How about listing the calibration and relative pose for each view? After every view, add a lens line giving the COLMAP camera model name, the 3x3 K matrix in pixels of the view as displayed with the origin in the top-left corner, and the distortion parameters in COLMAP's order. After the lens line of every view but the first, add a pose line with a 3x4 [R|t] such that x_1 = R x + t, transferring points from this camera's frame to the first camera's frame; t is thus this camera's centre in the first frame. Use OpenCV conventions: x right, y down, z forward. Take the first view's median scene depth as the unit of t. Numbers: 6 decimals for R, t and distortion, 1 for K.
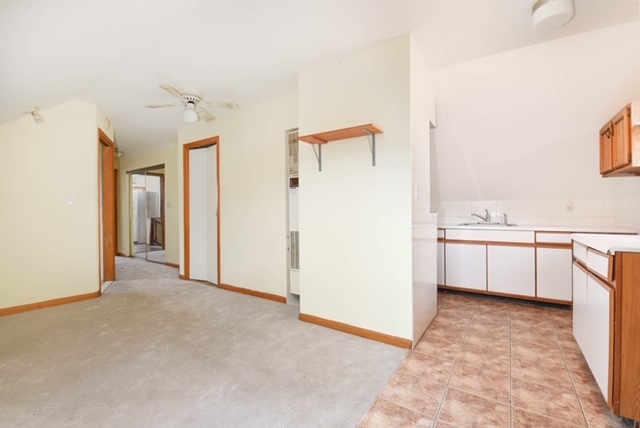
lens RADIAL K [[284.5, 0, 331.1], [0, 284.5, 216.1], [0, 0, 1]] dist [0.000489, -0.007223]
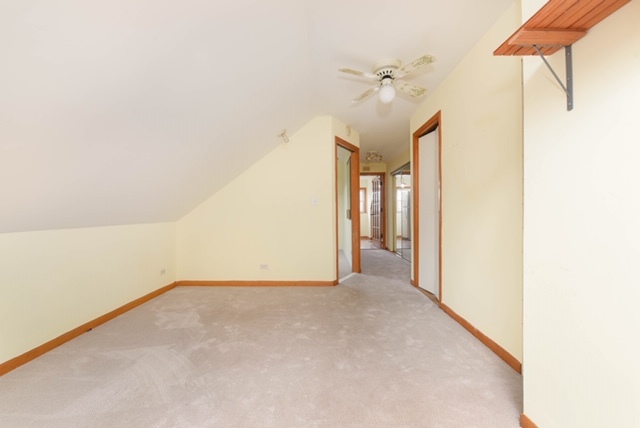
lens RADIAL K [[280.8, 0, 320.0], [0, 280.8, 214.0], [0, 0, 1]] dist [0.000557, 0.000016]
pose [[0.530344, 0.005993, -0.847761, 0.081944], [-0.008377, 0.999963, 0.001828, -0.000894], [0.847741, 0.006132, 0.530375, 0.327188]]
